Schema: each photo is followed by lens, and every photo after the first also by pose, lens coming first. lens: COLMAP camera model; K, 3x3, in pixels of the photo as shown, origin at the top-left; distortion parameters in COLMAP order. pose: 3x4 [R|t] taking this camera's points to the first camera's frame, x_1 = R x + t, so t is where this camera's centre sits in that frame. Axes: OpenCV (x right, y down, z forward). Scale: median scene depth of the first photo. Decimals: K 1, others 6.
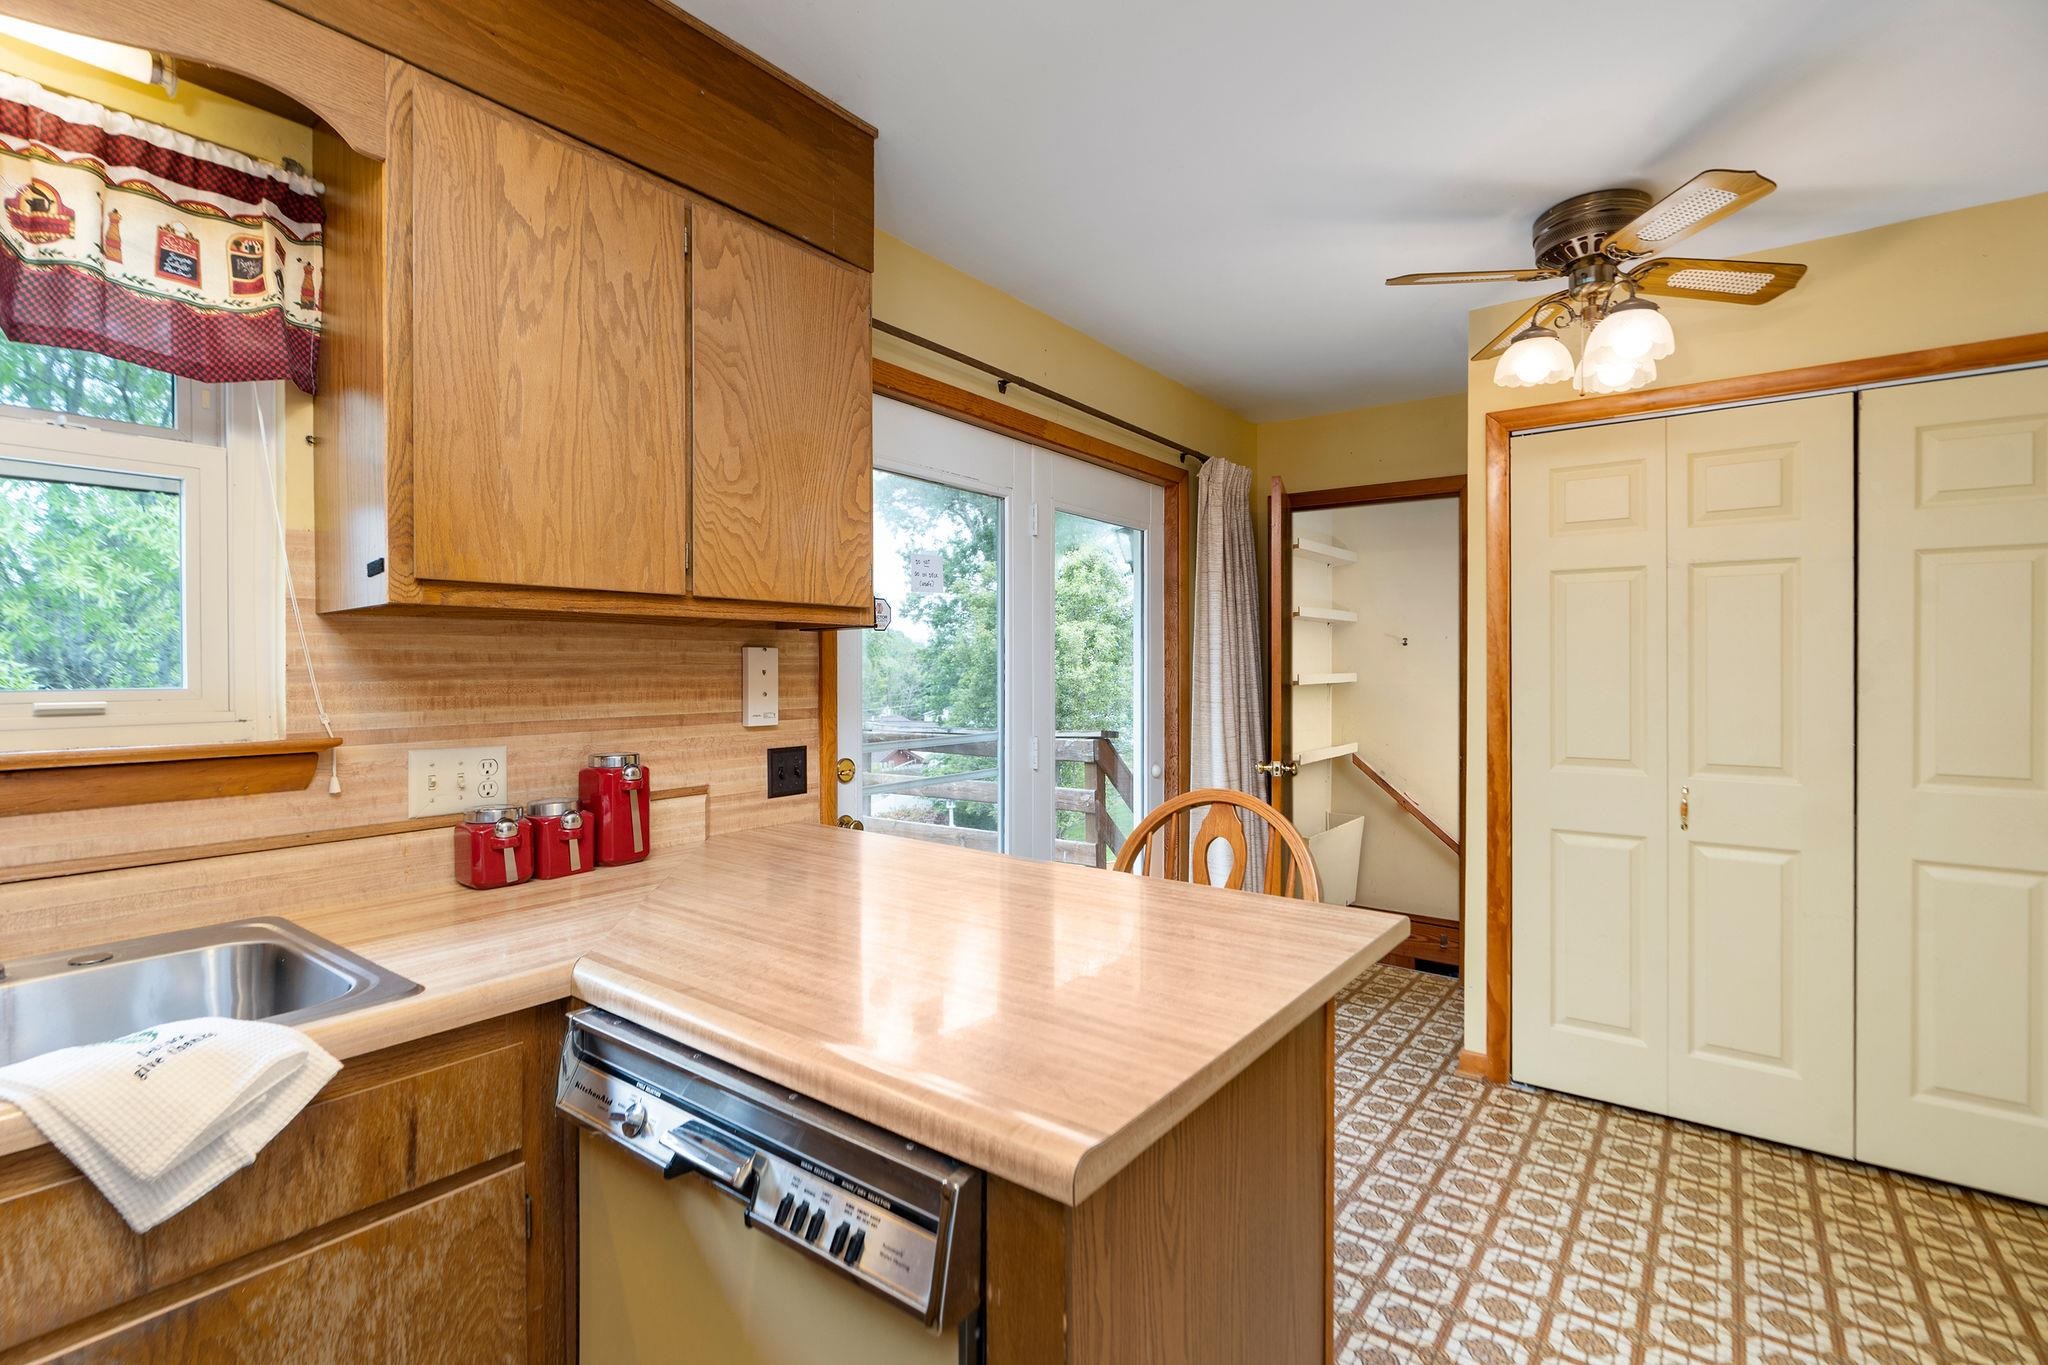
lens RADIAL K [[955.5, 0, 1026.5], [0, 955.5, 681.0], [0, 0, 1]] dist [-0.001180, 0.001607]
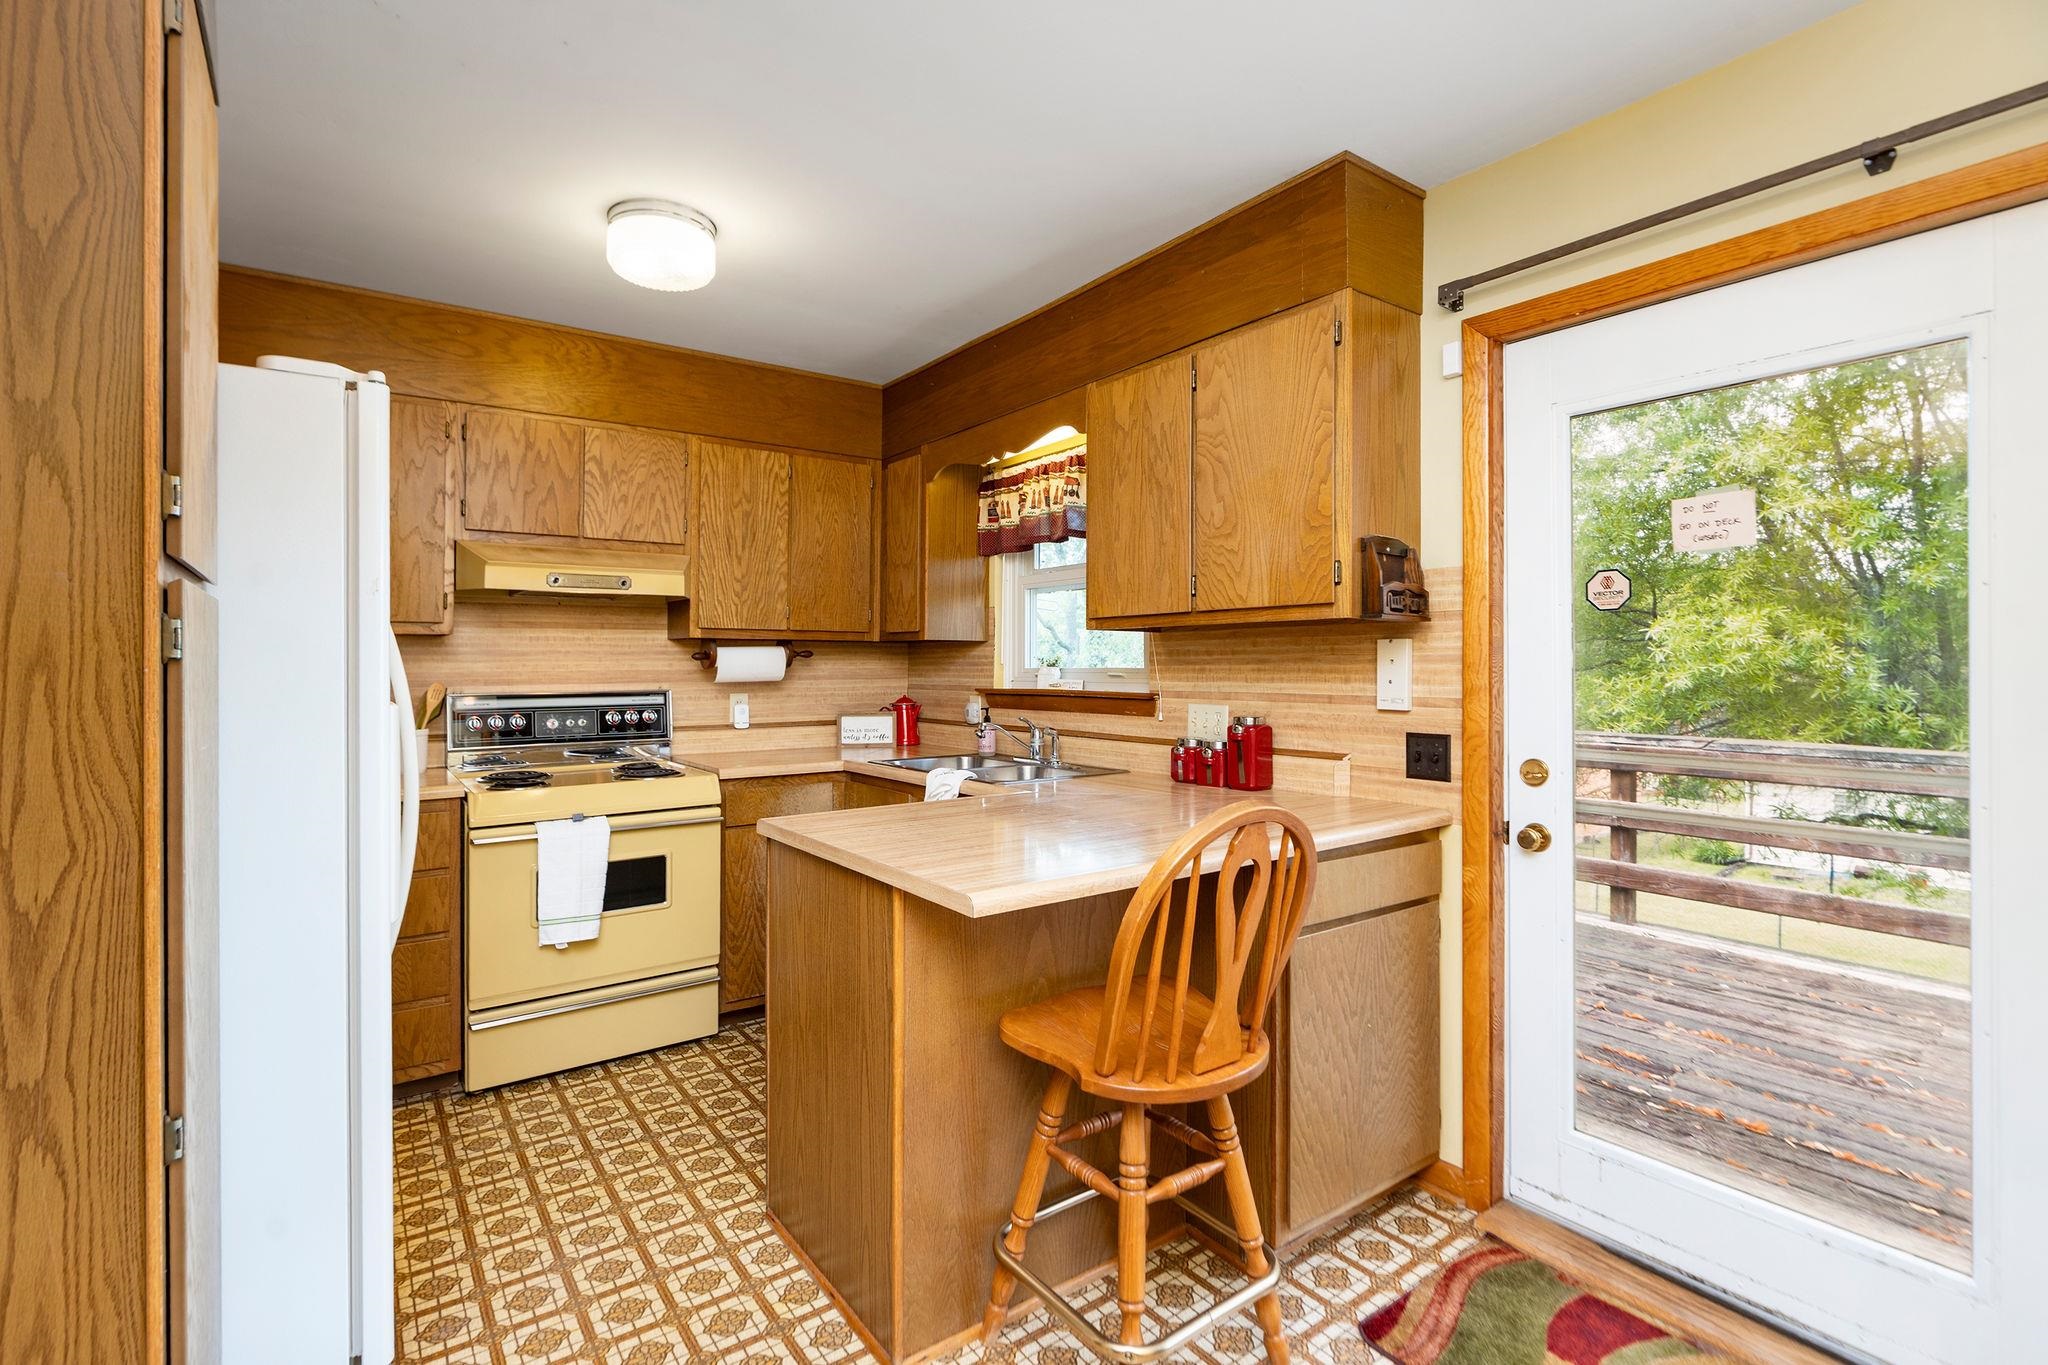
lens RADIAL K [[955.5, 0, 1035.2], [0, 955.5, 660.8], [0, 0, 1]] dist [-0.001180, 0.001607]
pose [[-0.284874, 0.003616, -0.958558, 0.973913], [-0.005504, 0.999970, 0.005408, -0.014828], [0.958549, 0.006816, -0.284846, 0.987439]]
